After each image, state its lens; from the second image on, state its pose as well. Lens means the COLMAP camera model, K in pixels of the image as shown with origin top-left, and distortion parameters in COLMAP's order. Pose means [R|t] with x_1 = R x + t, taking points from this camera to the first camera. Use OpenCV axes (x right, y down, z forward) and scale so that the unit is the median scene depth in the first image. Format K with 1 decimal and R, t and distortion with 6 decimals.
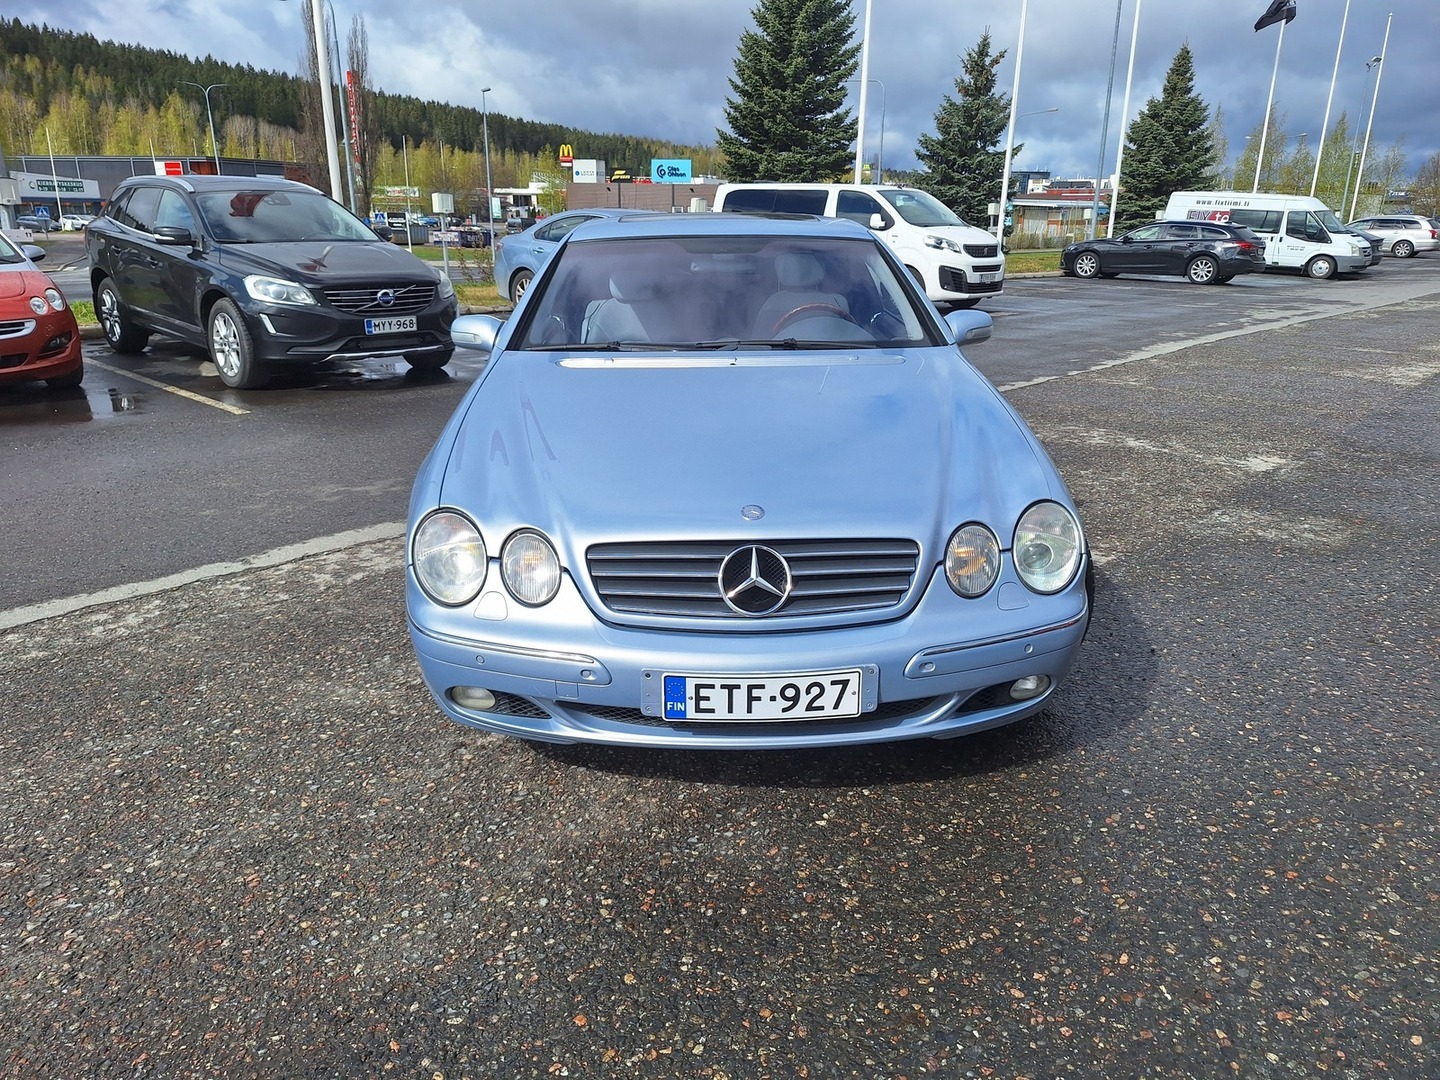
lens RADIAL K [[1013.3, 0, 711.1], [0, 1013.3, 486.9], [0, 0, 1]] dist [0.084032, -0.115014]
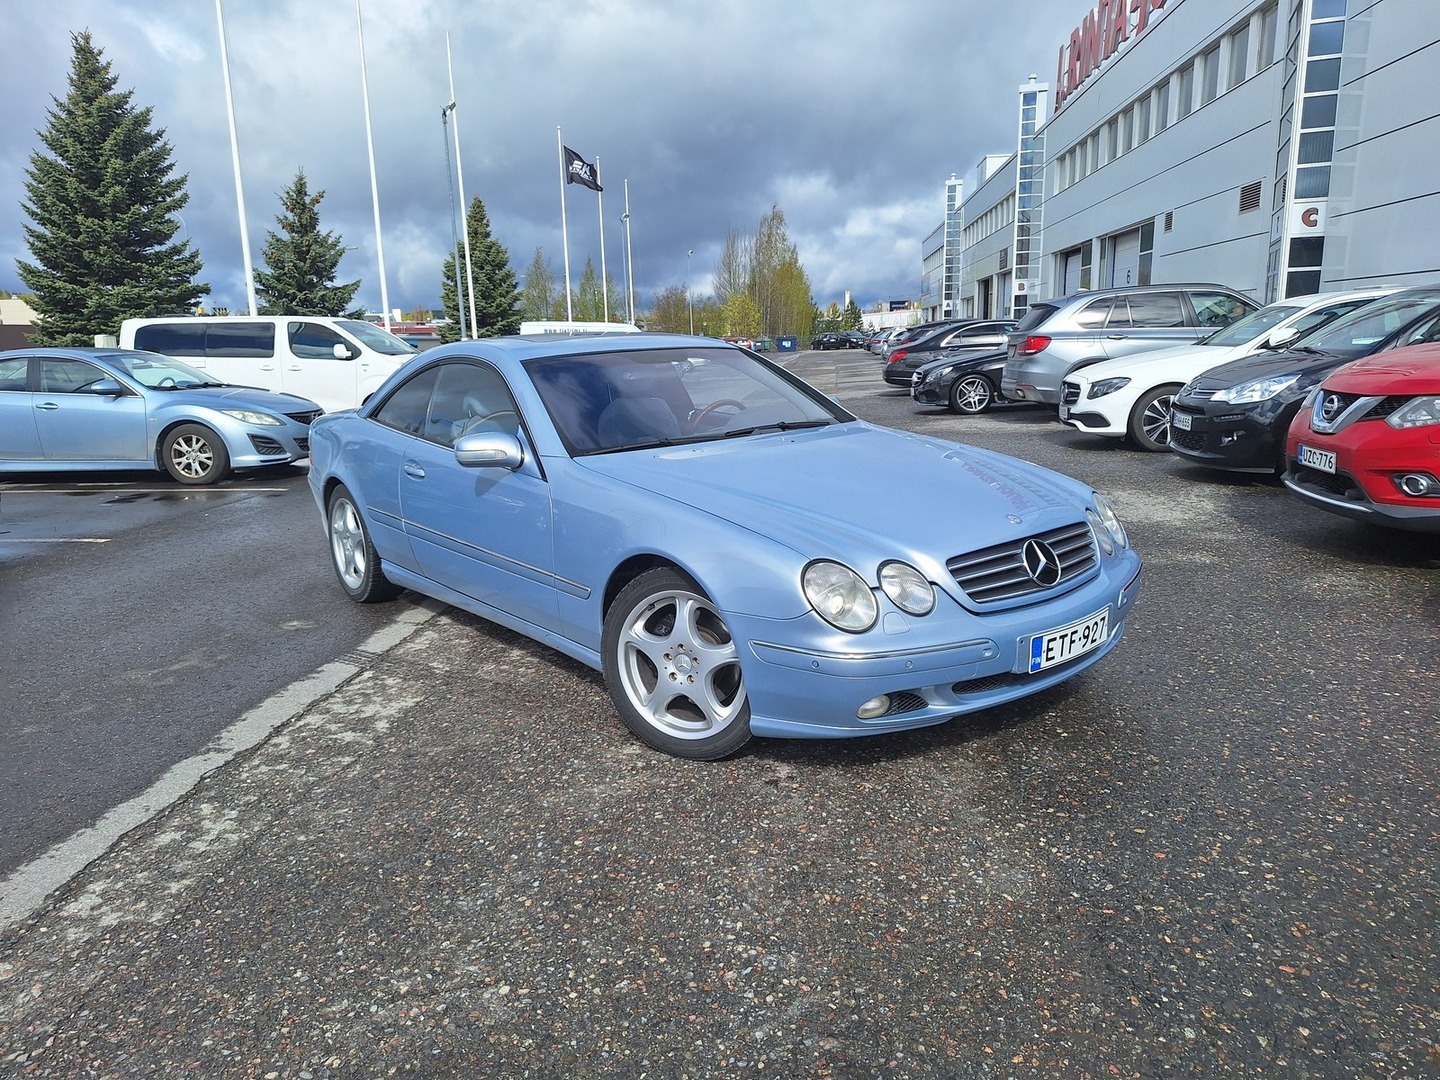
lens RADIAL K [[1013.3, 0, 711.1], [0, 1013.3, 486.9], [0, 0, 1]] dist [0.084032, -0.115014]
pose [[0.791392, -0.122069, 0.598997, -0.087654], [0.194880, 0.979114, -0.057942, -0.001518], [-0.579414, 0.162588, 0.798652, 0.008058]]
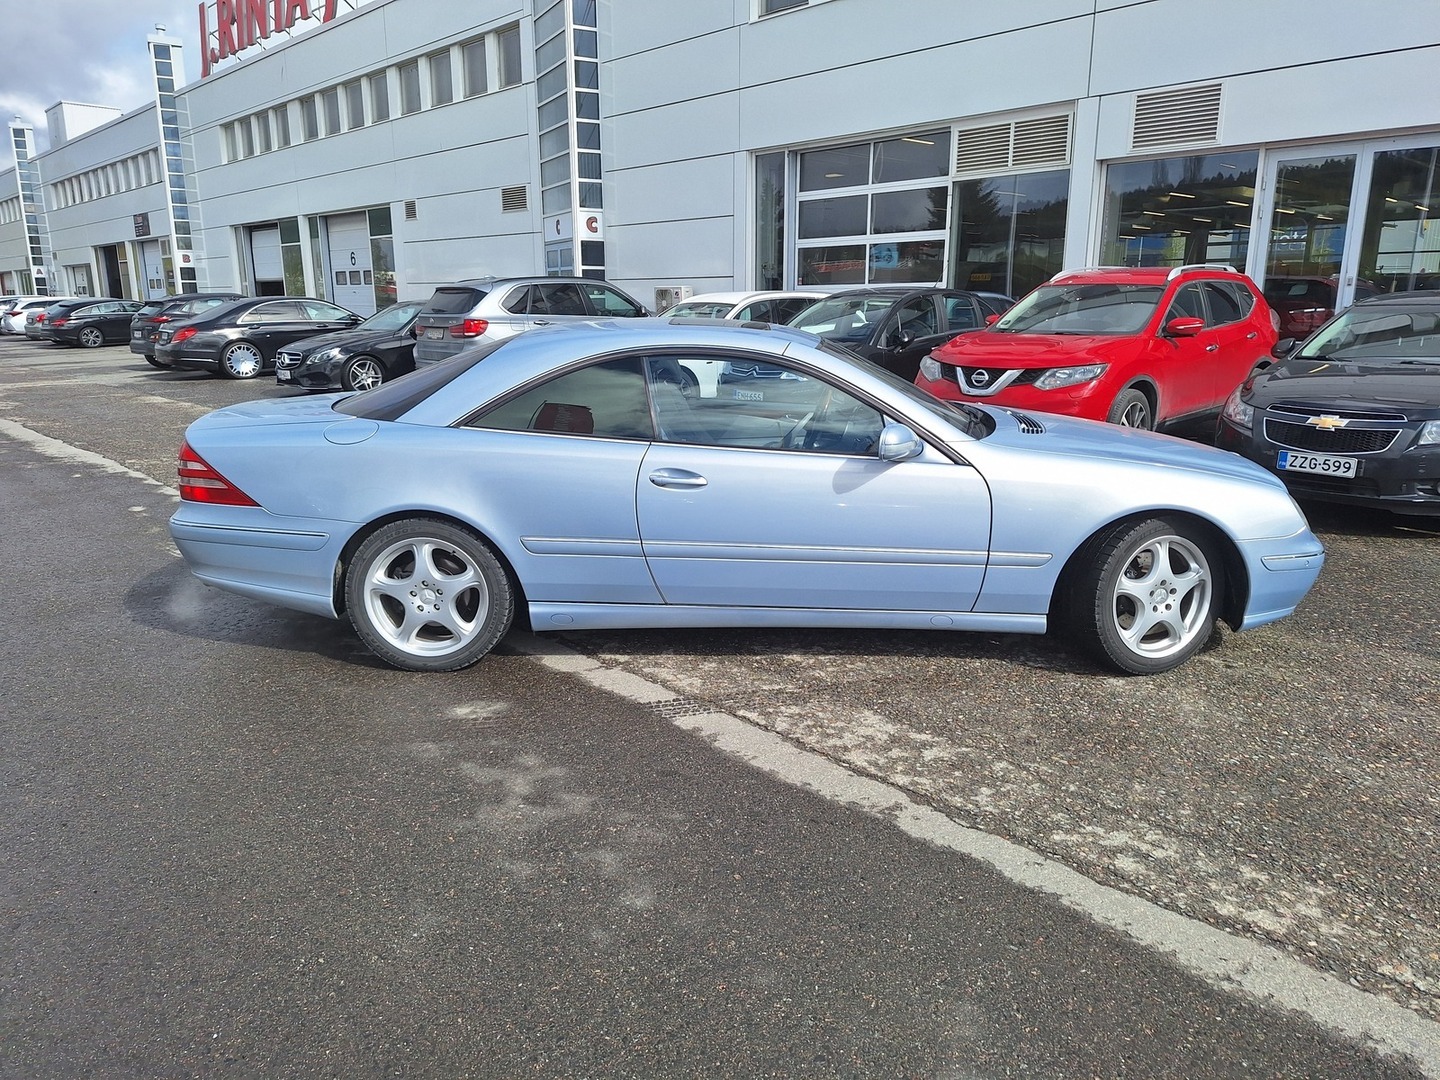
lens RADIAL K [[1013.3, 0, 711.1], [0, 1013.3, 486.9], [0, 0, 1]] dist [0.084032, -0.115014]
pose [[0.038795, -0.189026, 0.981205, -0.161050], [0.258753, 0.950352, 0.172852, -0.043183], [-0.965164, 0.247184, 0.085780, 0.144100]]
